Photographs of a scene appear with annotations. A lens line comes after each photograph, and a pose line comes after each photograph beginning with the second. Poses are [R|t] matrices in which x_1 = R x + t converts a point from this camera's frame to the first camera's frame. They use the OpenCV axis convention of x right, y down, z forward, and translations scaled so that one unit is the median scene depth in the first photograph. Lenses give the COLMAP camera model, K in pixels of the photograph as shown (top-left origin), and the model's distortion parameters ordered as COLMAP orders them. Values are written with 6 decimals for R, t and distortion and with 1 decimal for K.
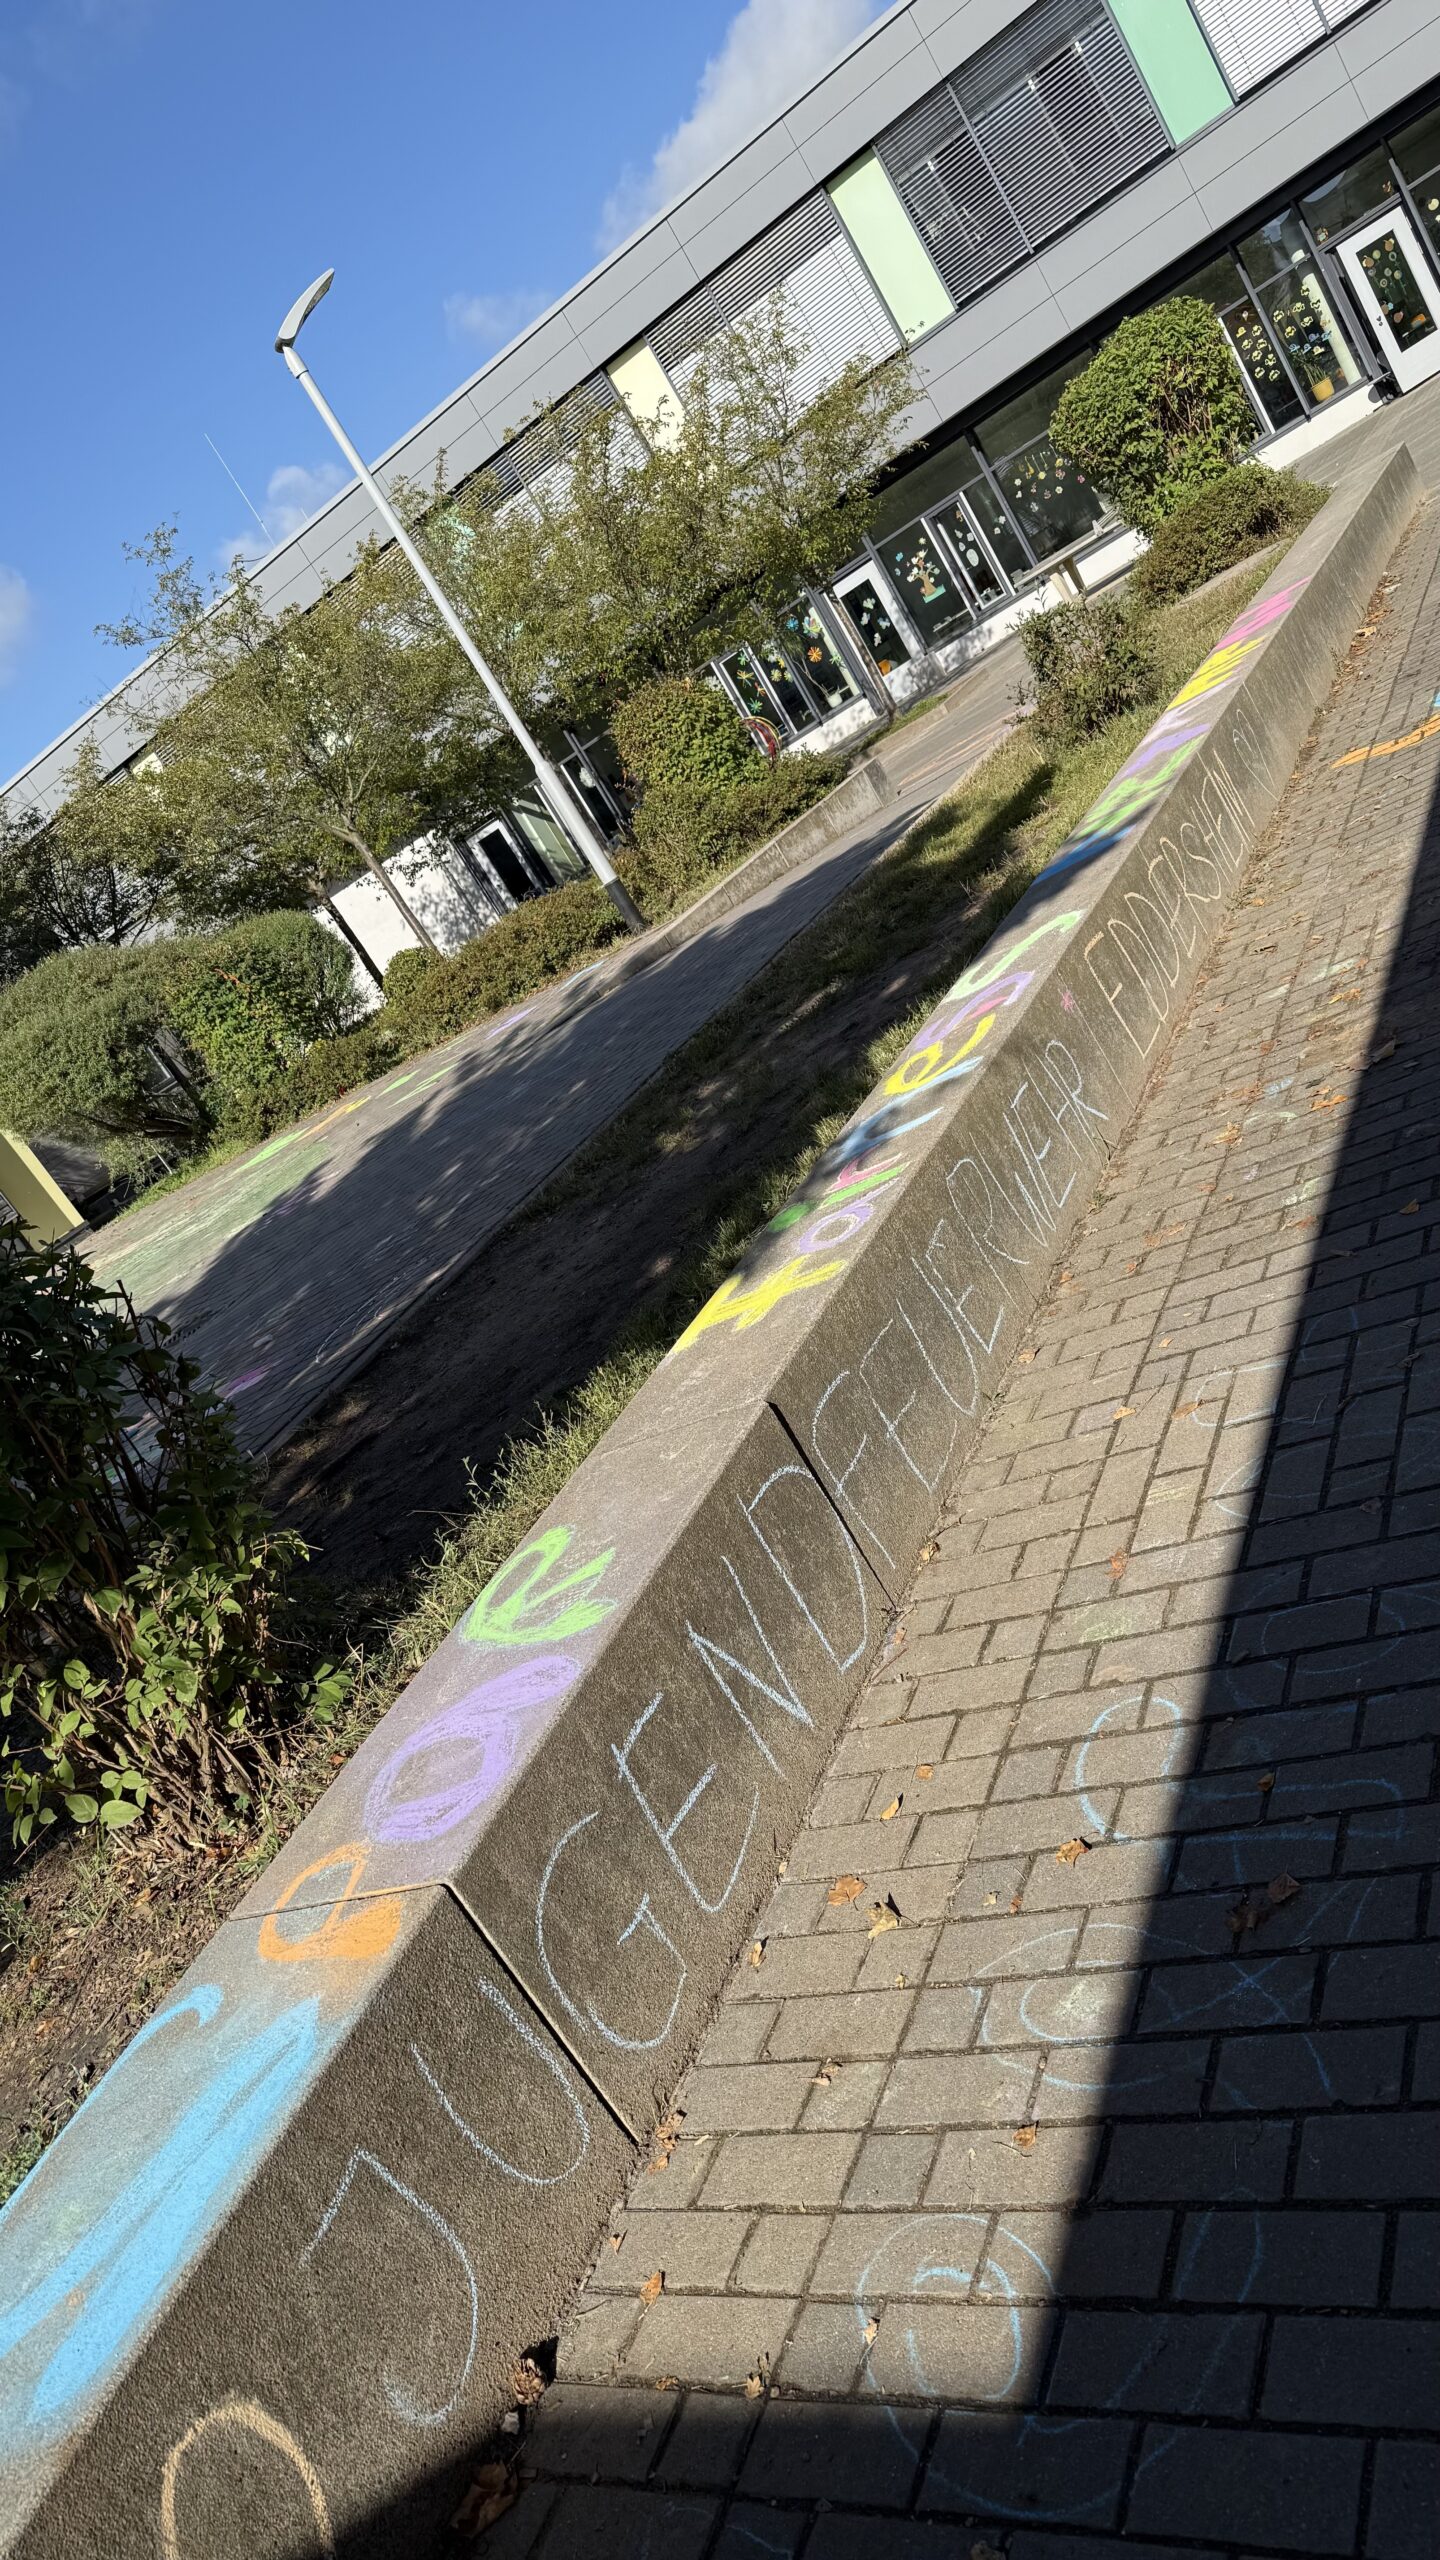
lens RADIAL K [[1855.8, 0, 720.0], [0, 1855.8, 1280.0], [0, 0, 1]] dist [0.010147, 0.000200]
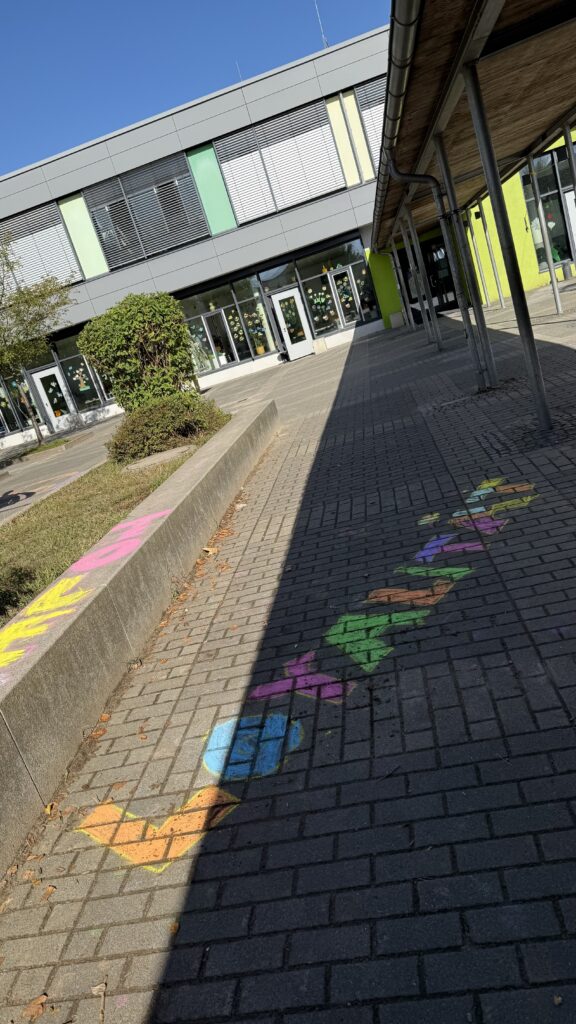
lens RADIAL K [[740.7, 0, 288.0], [0, 740.7, 512.0], [0, 0, 1]] dist [0.263987, -0.559223]
pose [[0.920280, 0.181100, 0.346824, 0.062702], [-0.112439, 0.971450, -0.208907, -0.082118], [-0.374755, 0.153256, 0.914369, 0.144578]]
